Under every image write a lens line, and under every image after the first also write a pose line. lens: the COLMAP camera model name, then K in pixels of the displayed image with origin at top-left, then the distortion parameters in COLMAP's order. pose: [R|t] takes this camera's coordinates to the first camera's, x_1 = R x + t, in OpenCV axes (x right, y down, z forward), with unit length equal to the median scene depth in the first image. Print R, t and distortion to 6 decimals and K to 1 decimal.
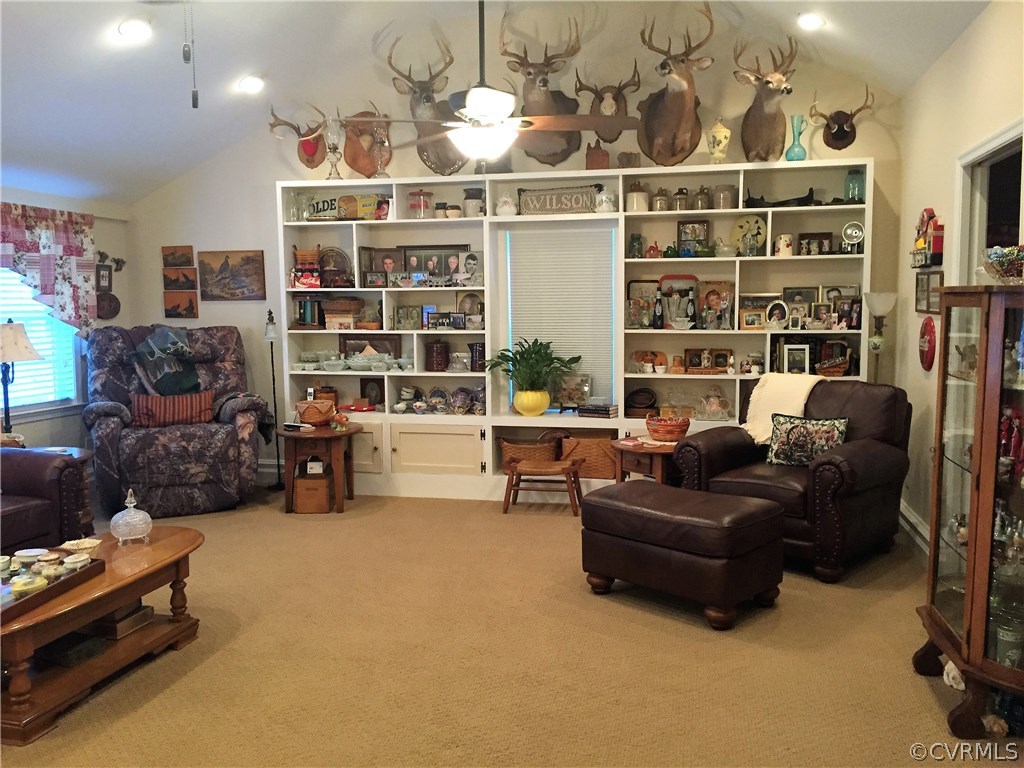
lens RADIAL K [[857.0, 0, 512.0], [0, 857.0, 384.0], [0, 0, 1]] dist [-0.002418, -0.008047]
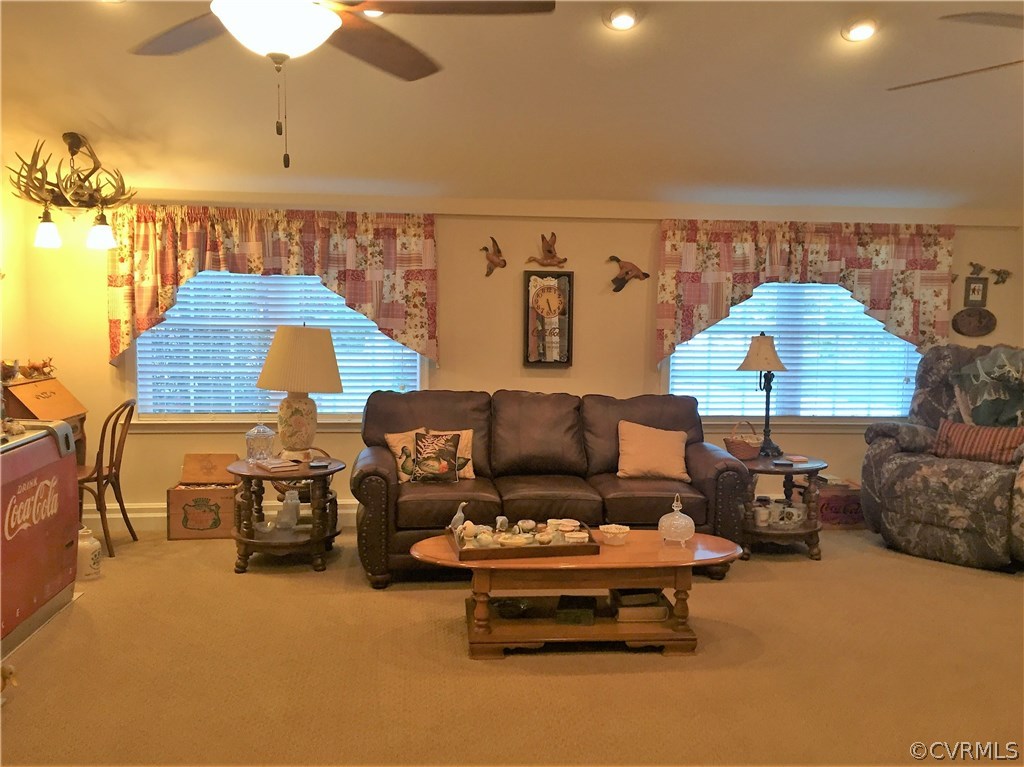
lens RADIAL K [[891.6, 0, 531.3], [0, 891.6, 381.2], [0, 0, 1]] dist [0.010664, -0.000804]
pose [[0.319698, 0.077936, -0.944309, 0.326488], [-0.100705, 0.993761, 0.047924, -0.030917], [0.942153, 0.079776, 0.325552, 0.287693]]
